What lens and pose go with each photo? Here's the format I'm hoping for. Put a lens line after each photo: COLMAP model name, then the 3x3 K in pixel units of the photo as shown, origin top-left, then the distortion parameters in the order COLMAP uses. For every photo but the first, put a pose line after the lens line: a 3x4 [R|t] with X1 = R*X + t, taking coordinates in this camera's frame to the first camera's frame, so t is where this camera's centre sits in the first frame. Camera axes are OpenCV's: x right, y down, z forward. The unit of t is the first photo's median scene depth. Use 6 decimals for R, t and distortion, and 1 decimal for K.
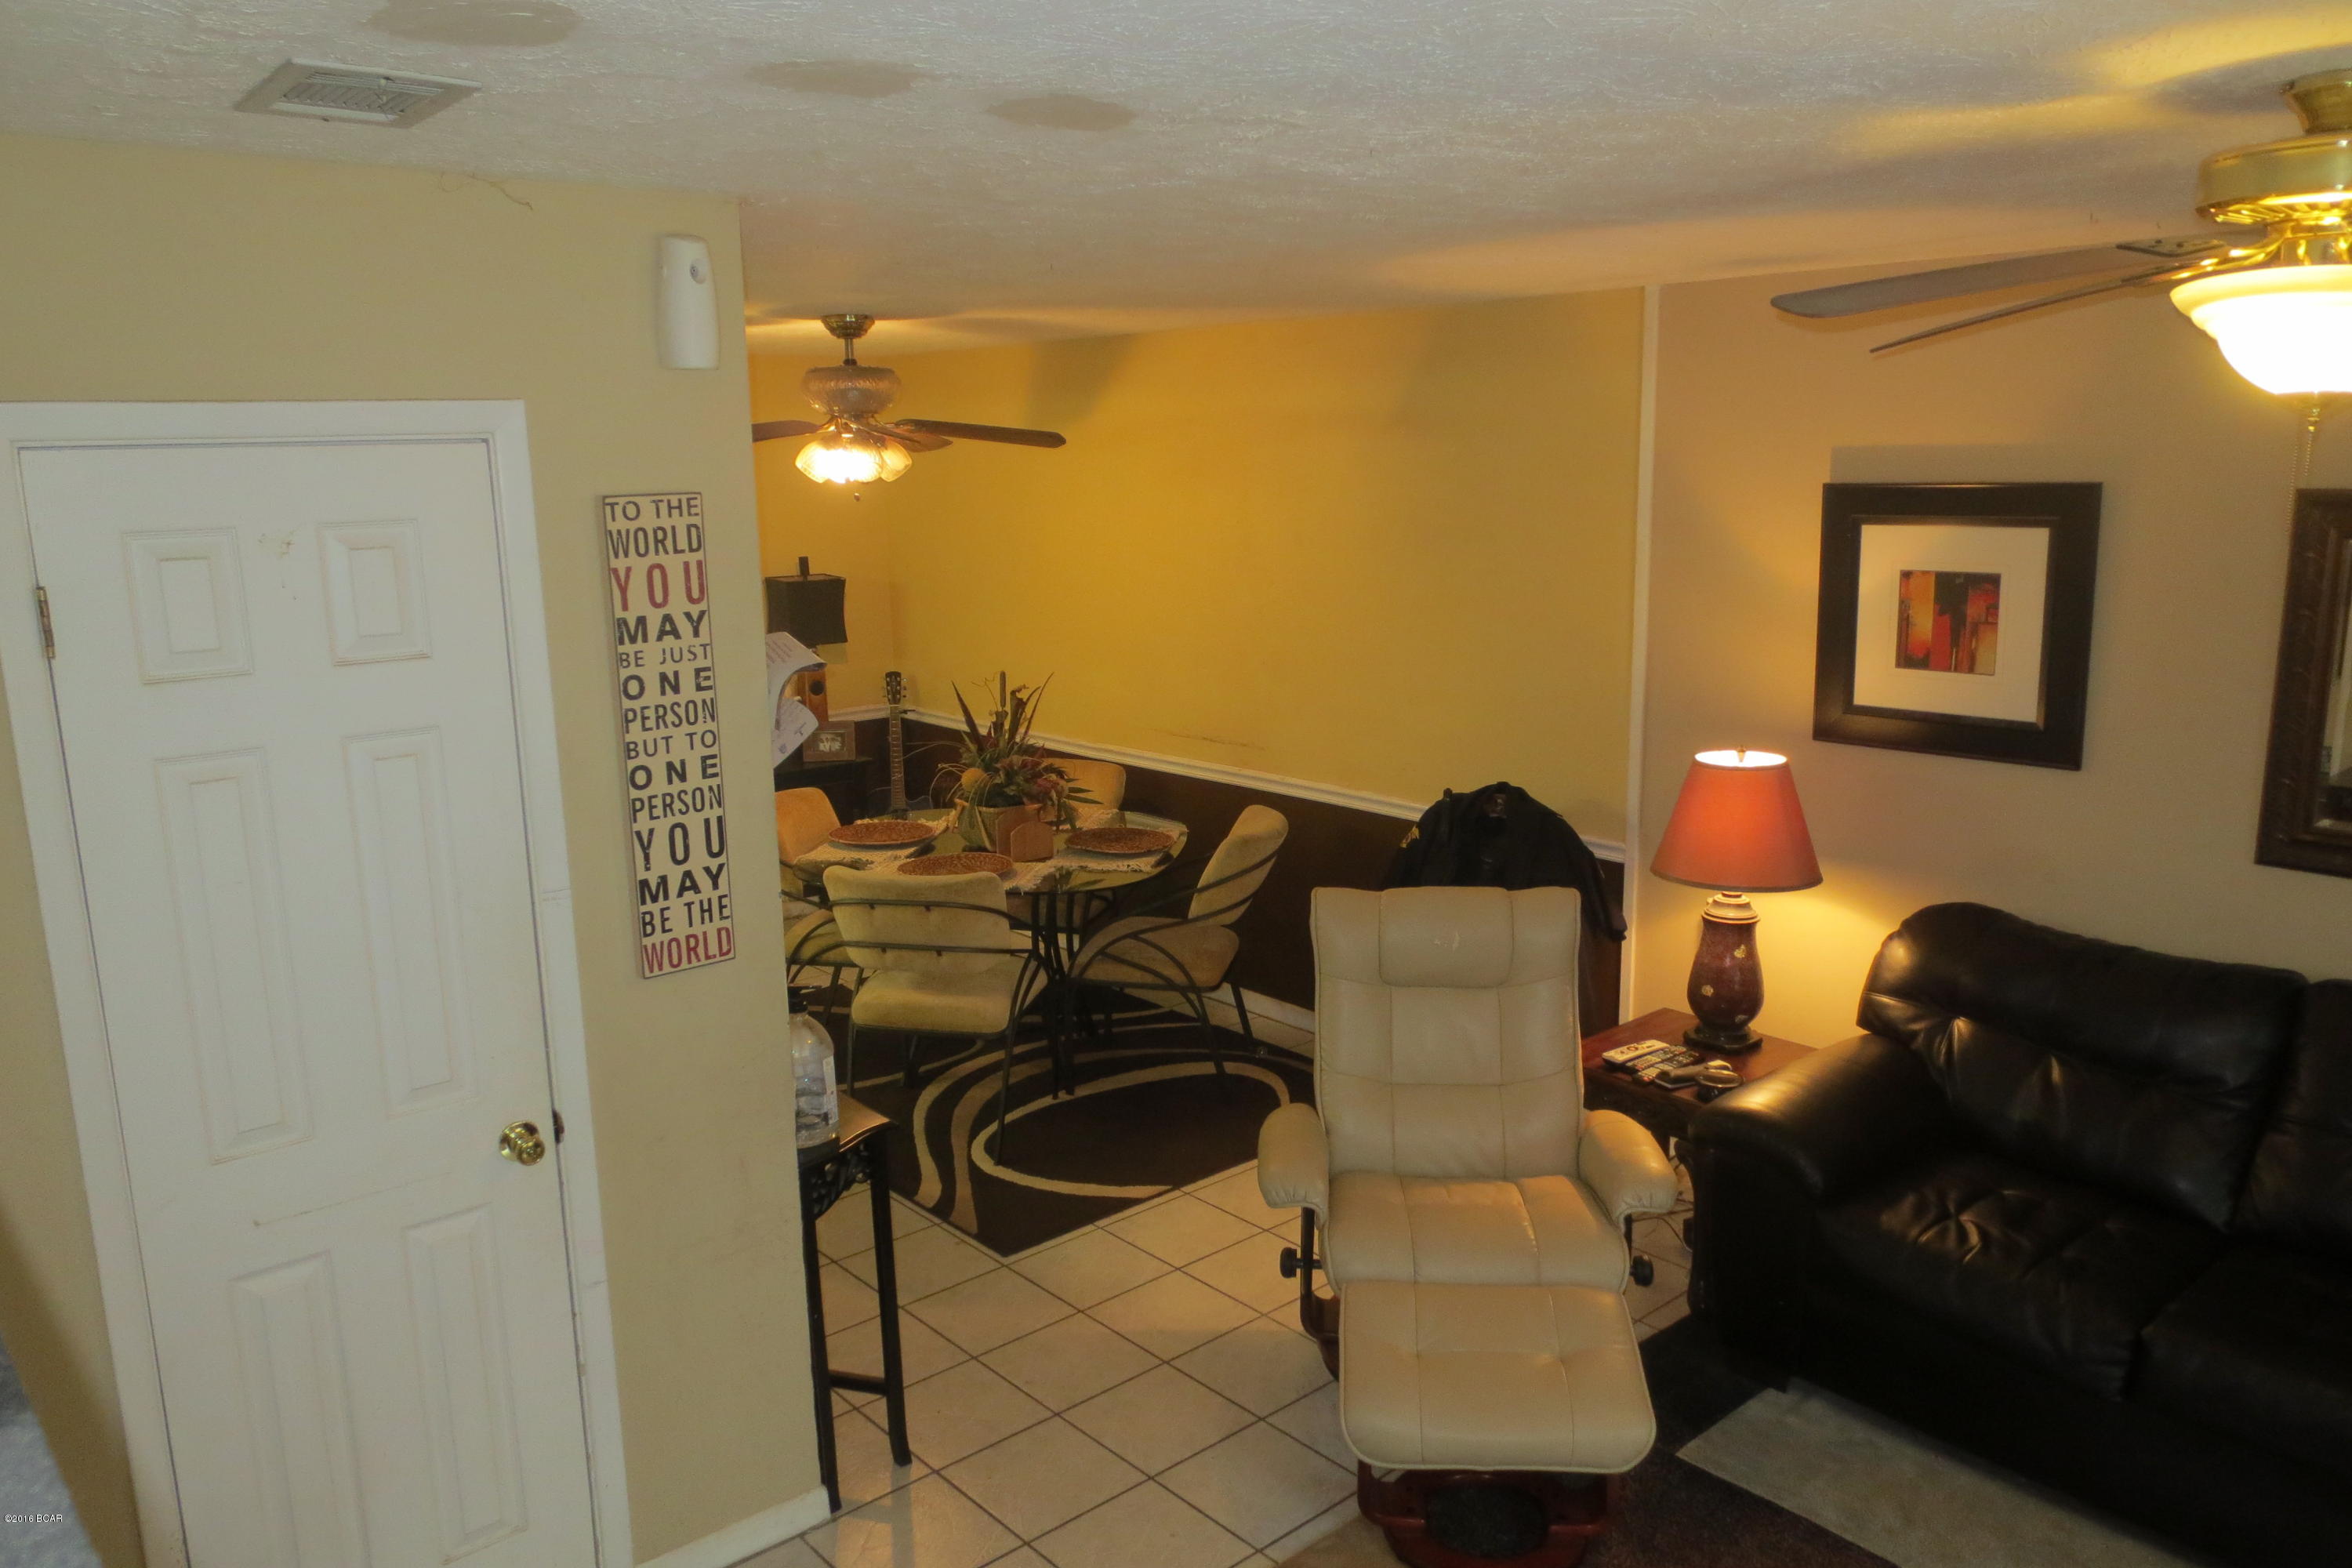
lens RADIAL K [[1680.1, 0, 1171.1], [0, 1680.1, 781.1], [0, 0, 1]] dist [-0.033050, 0.021108]
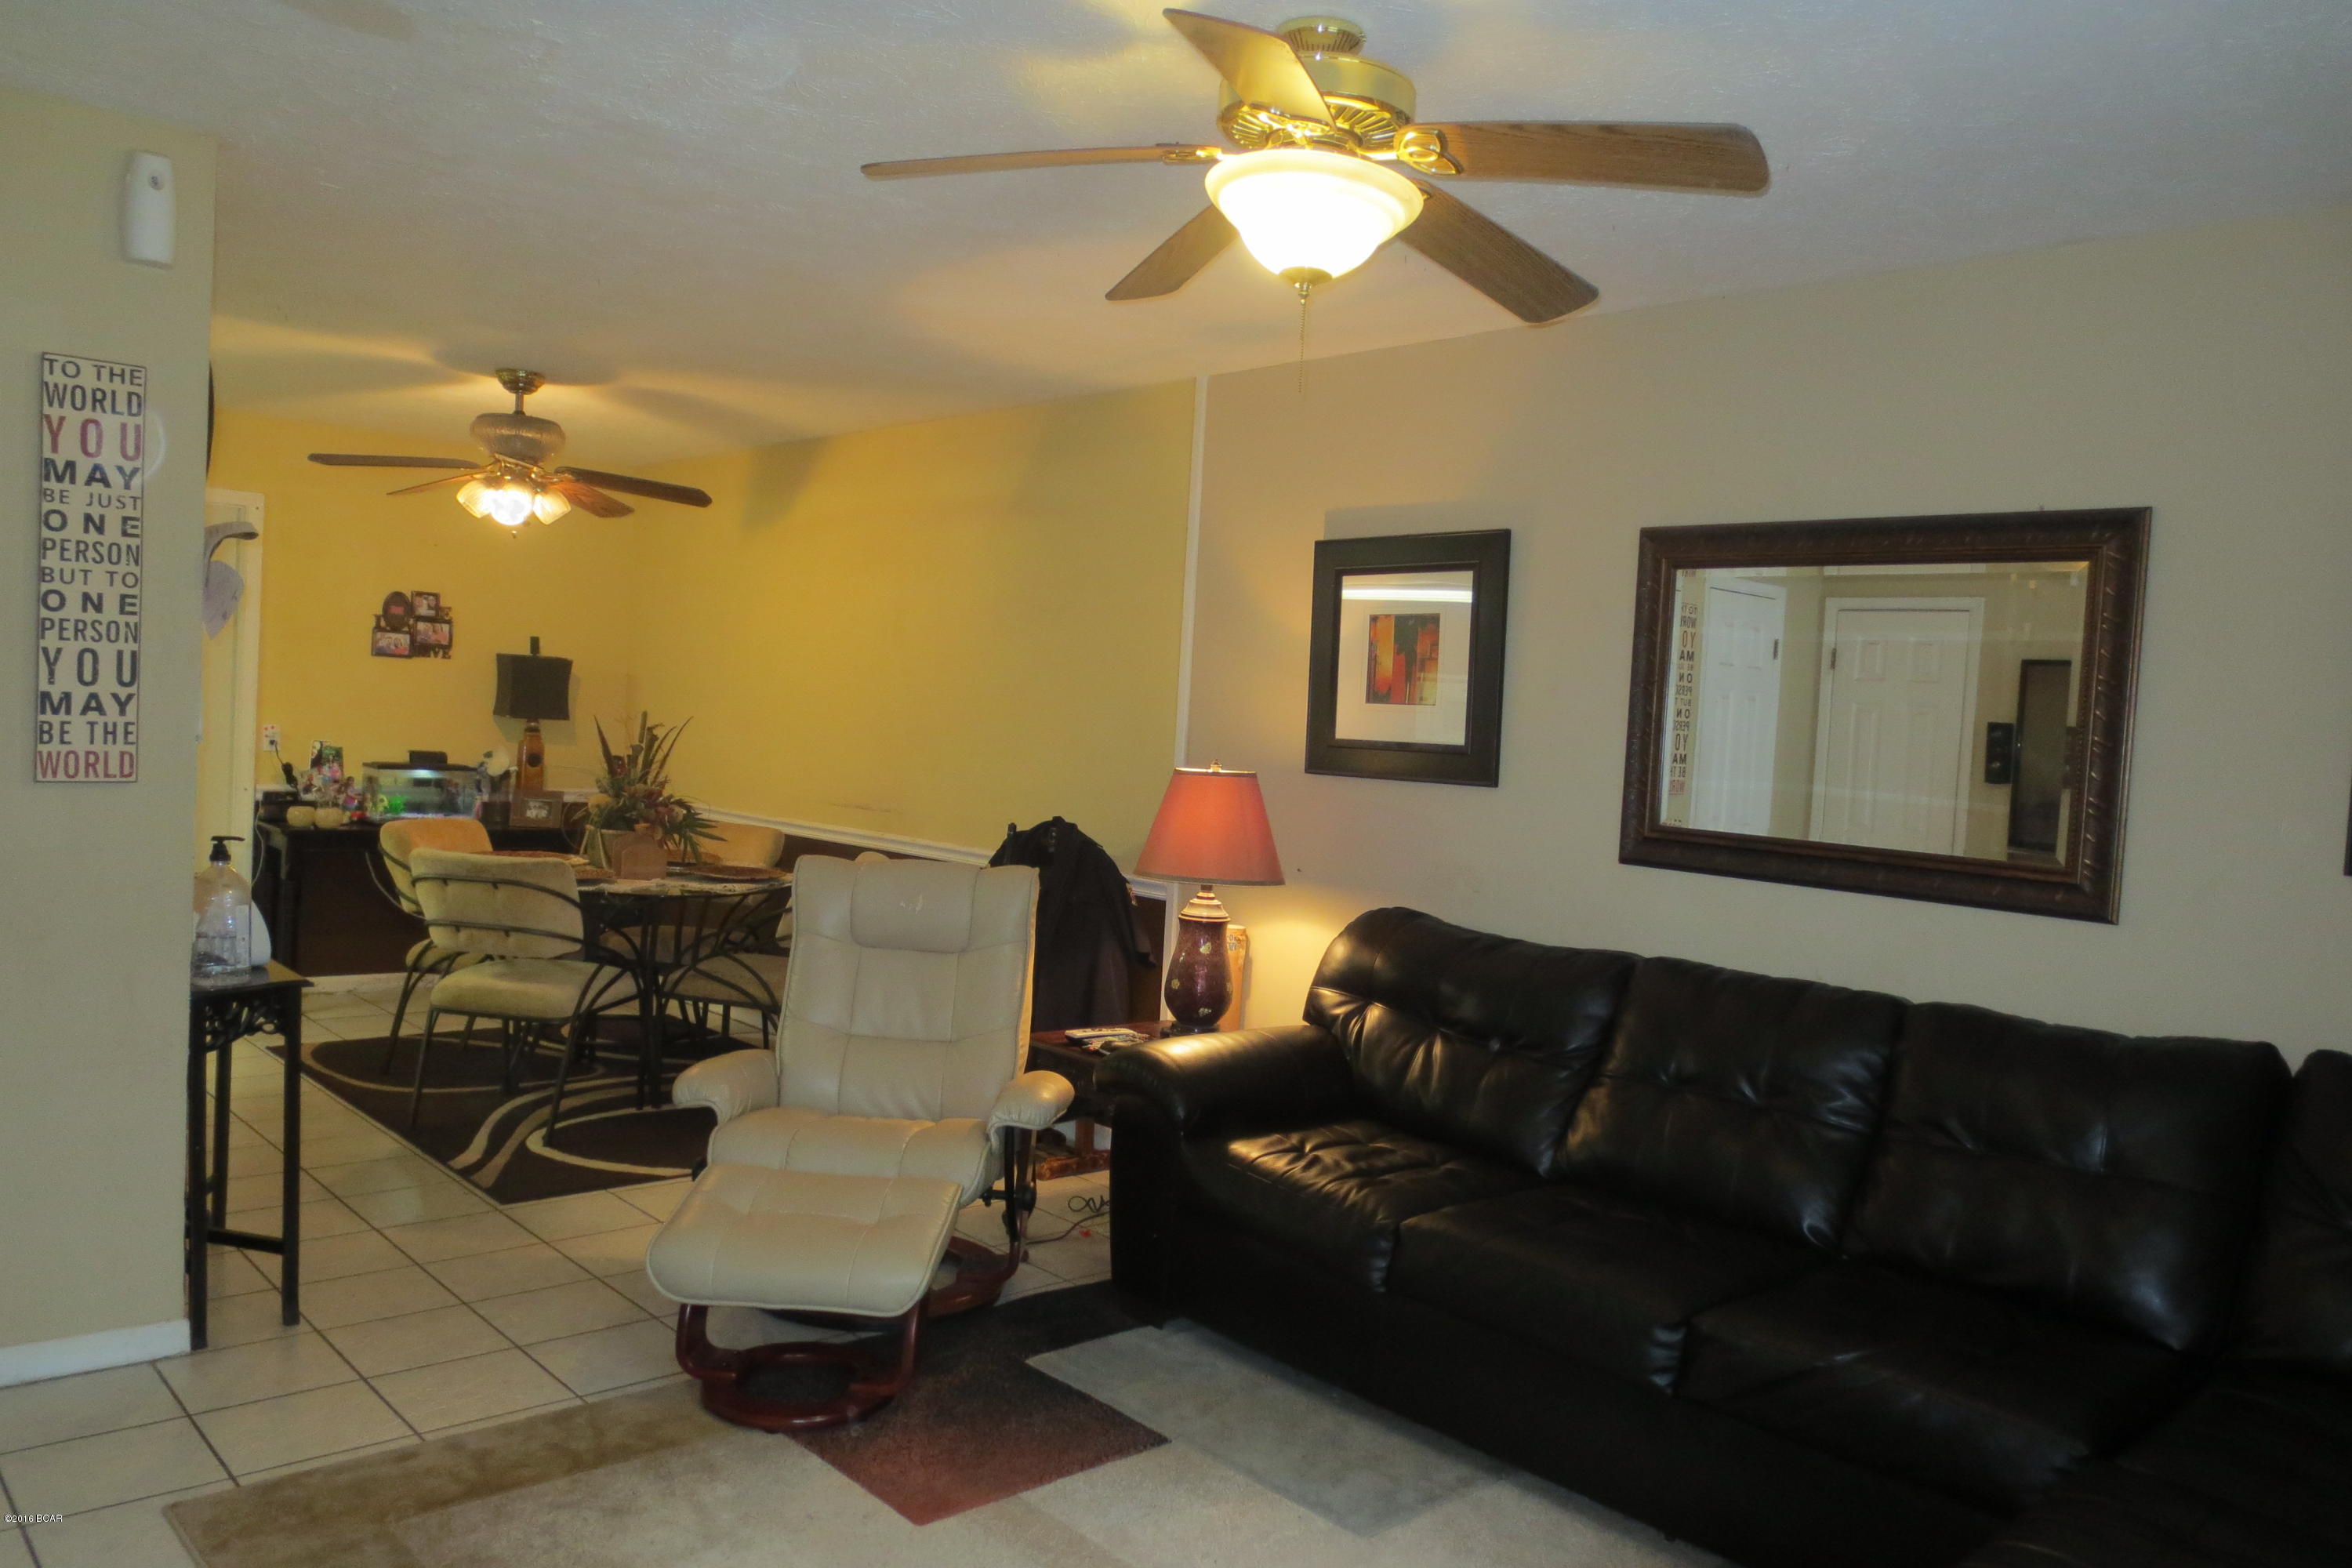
lens RADIAL K [[1680.1, 0, 1171.1], [0, 1680.1, 781.1], [0, 0, 1]] dist [-0.033050, 0.021108]
pose [[0.997288, 0.068641, 0.026561, 0.311054], [-0.063782, 0.986089, -0.153491, 0.180508], [-0.036727, 0.151380, 0.987793, -0.095220]]
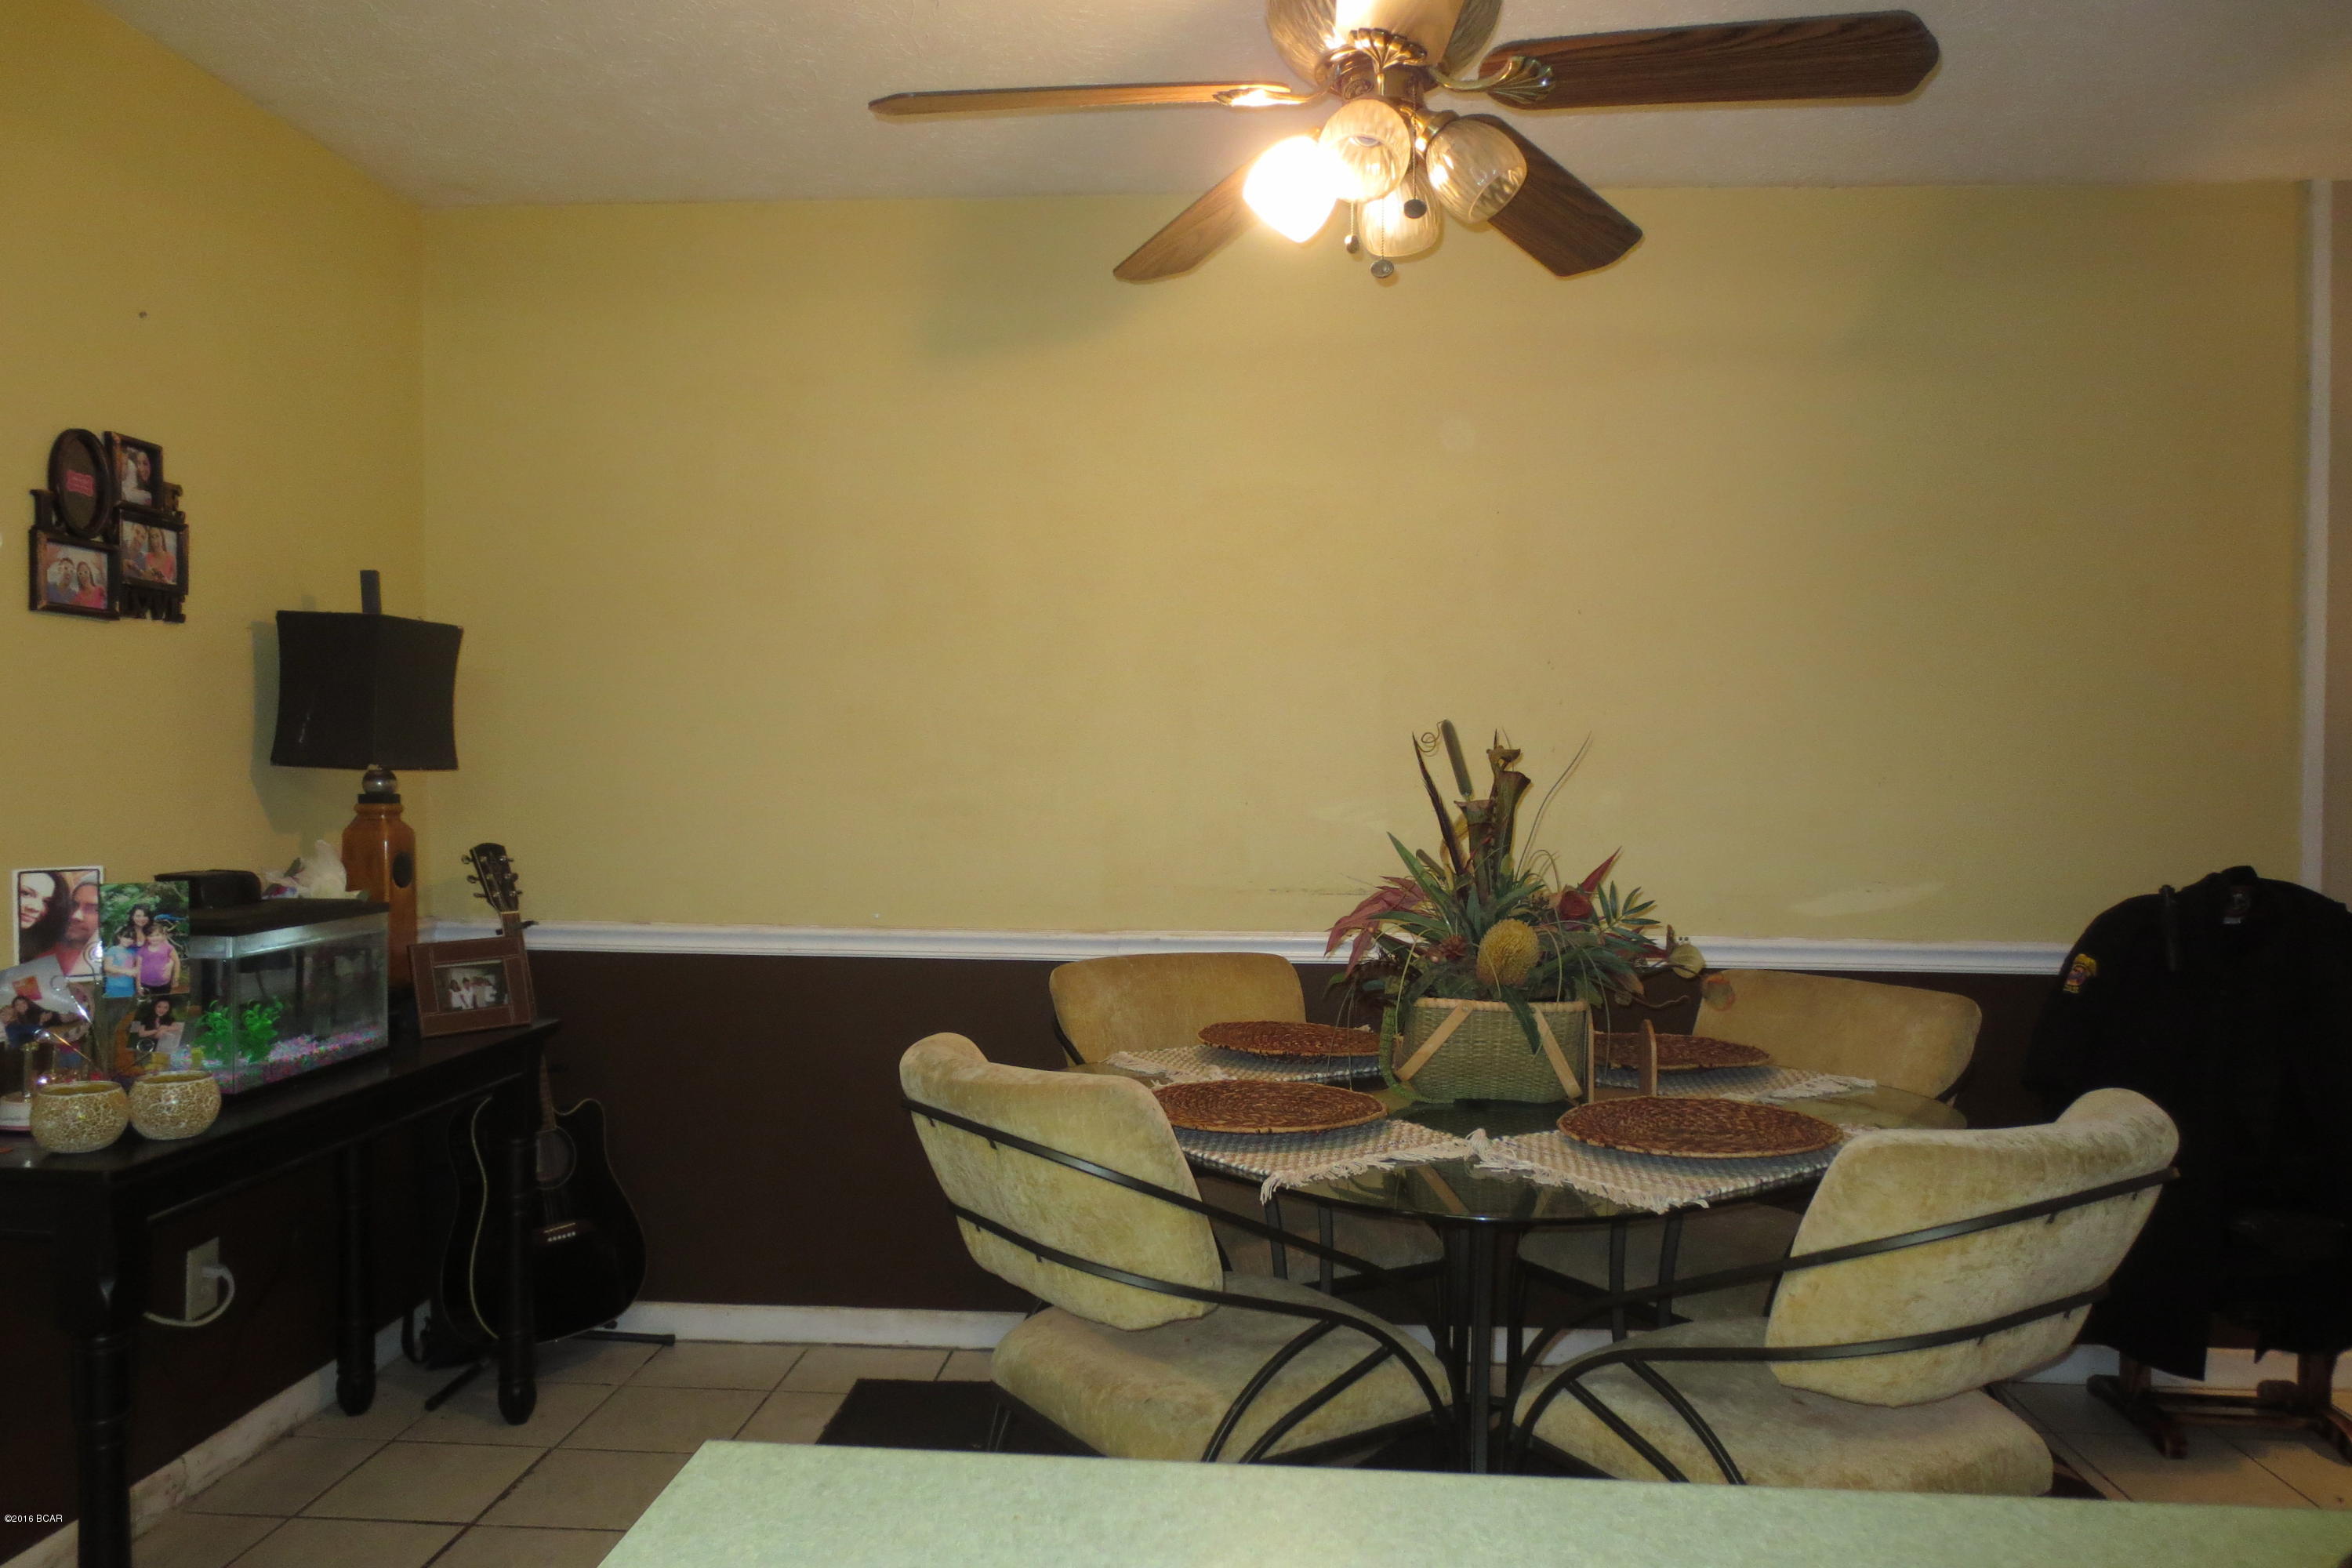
lens RADIAL K [[1680.1, 0, 1171.1], [0, 1680.1, 781.1], [0, 0, 1]] dist [-0.033050, 0.021108]
pose [[0.713653, 0.009109, 0.700441, -0.719743], [0.117206, 0.984267, -0.132217, 0.005238], [-0.690625, 0.176453, 0.701357, 1.073564]]
